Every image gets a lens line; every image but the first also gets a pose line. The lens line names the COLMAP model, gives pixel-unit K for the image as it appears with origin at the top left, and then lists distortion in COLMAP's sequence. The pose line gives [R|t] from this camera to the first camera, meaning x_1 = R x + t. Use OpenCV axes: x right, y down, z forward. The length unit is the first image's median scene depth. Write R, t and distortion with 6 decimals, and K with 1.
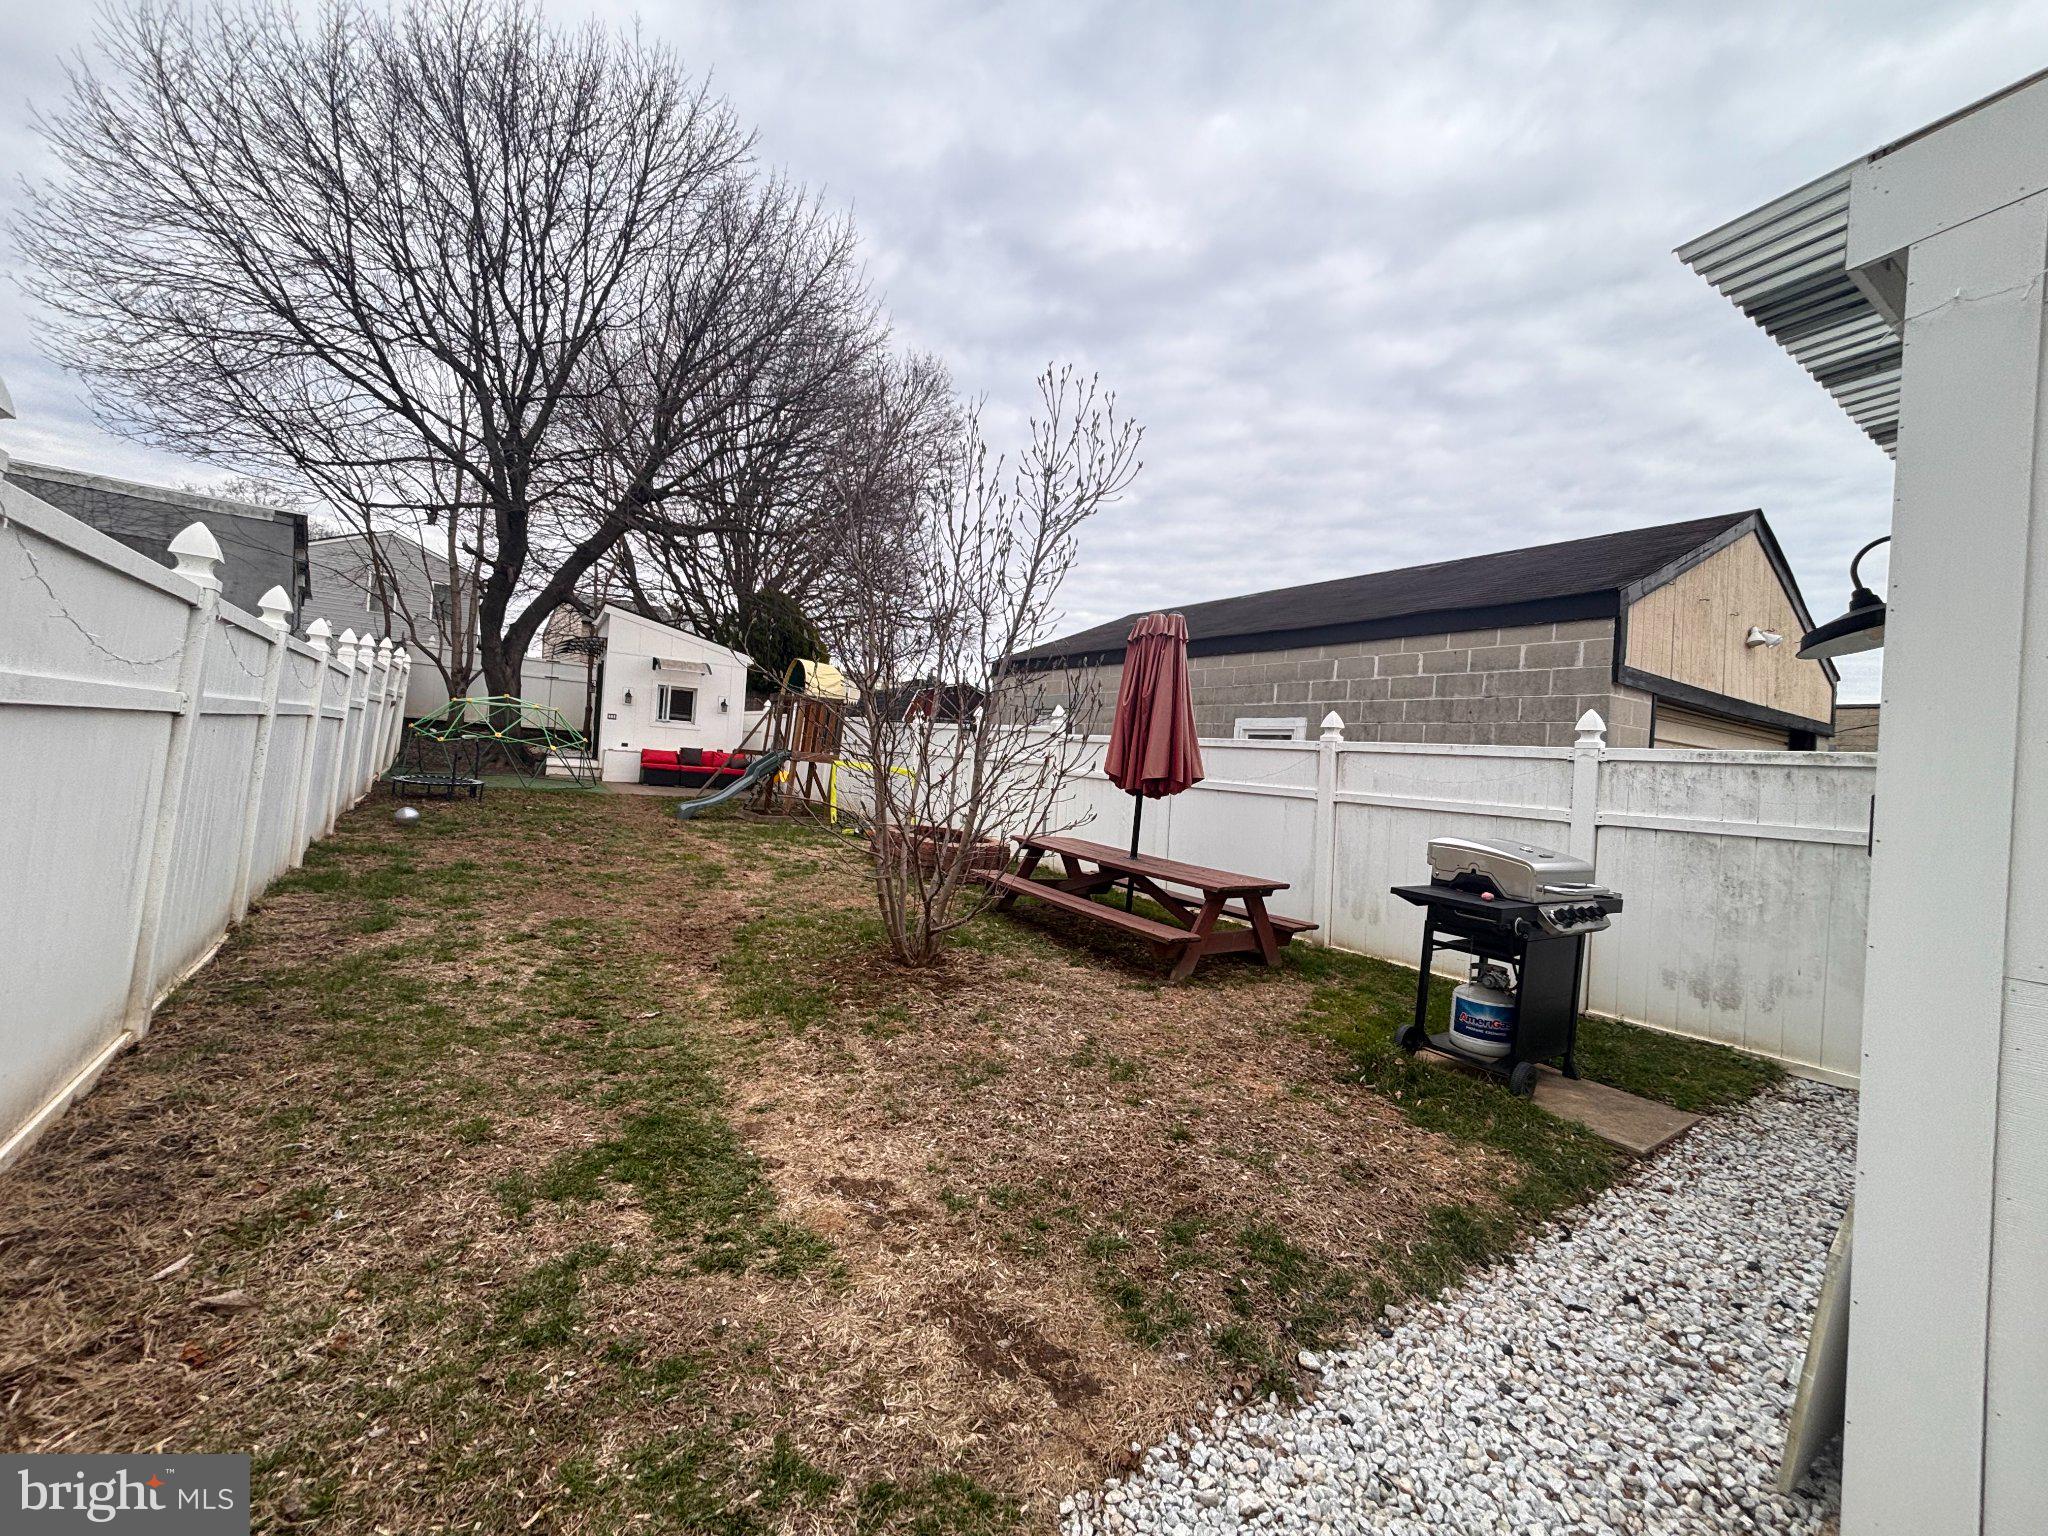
lens RADIAL K [[832.9, 0, 1026.2], [0, 832.9, 771.9], [0, 0, 1]] dist [-0.017689, -0.000190]
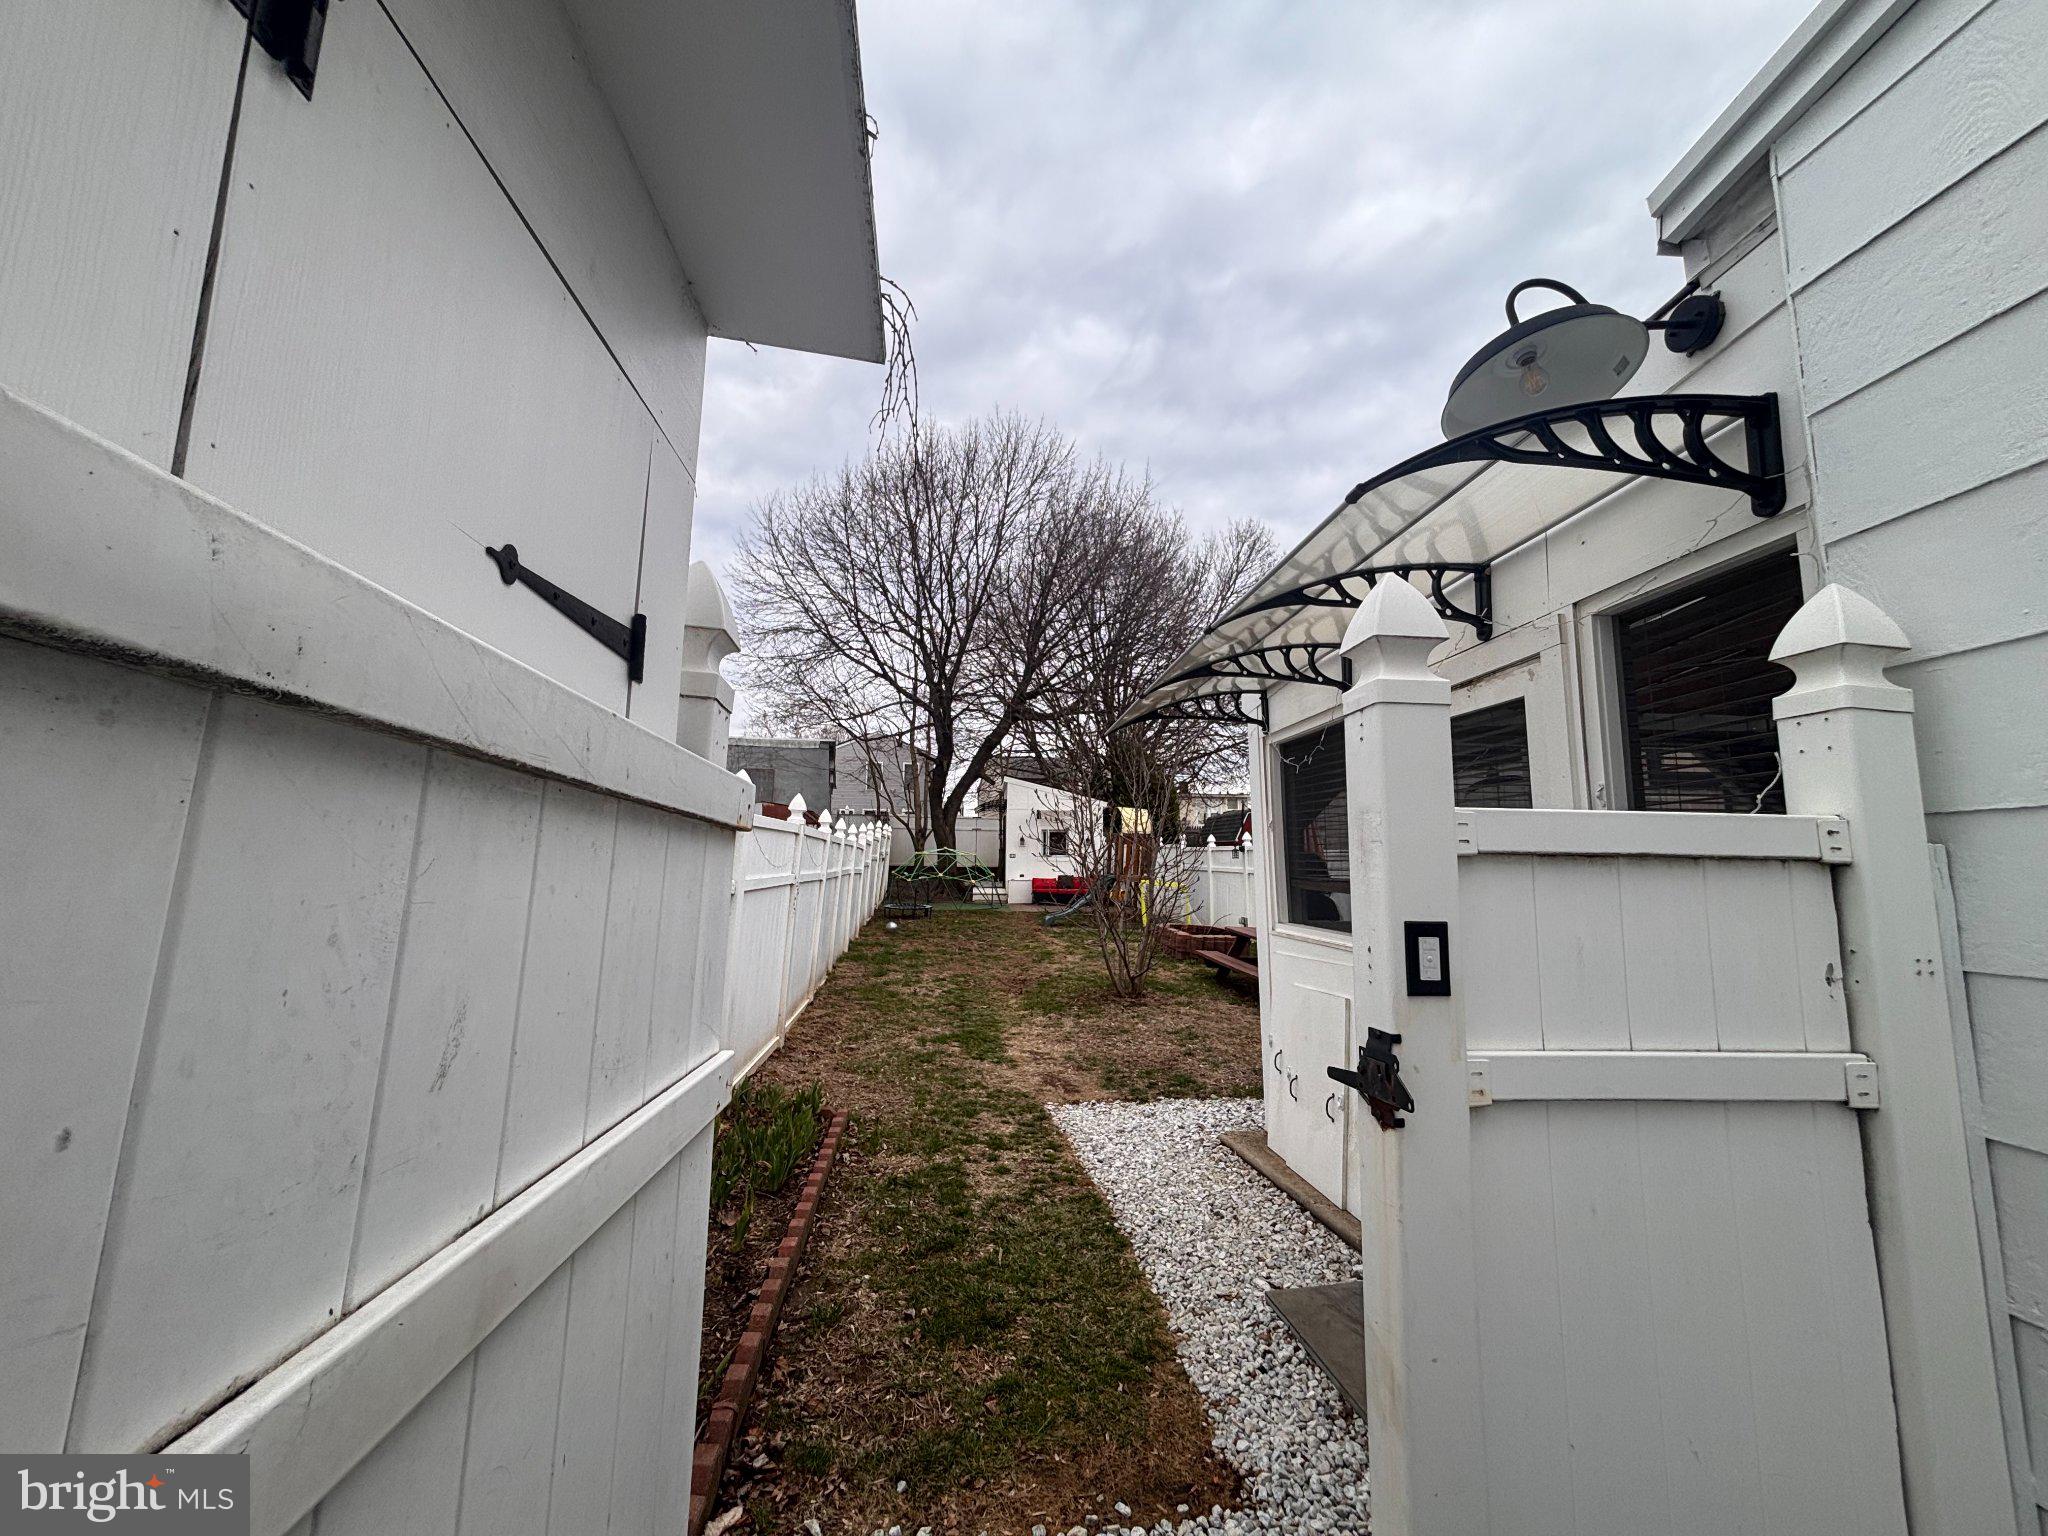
lens RADIAL K [[820.8, 0, 1026.5], [0, 820.8, 768.3], [0, 0, 1]] dist [0.004041, 0.000228]
pose [[0.883674, -0.118073, -0.452967, 0.173885], [0.052429, 0.986542, -0.154878, 0.003299], [0.465158, 0.113113, 0.877971, -0.228687]]
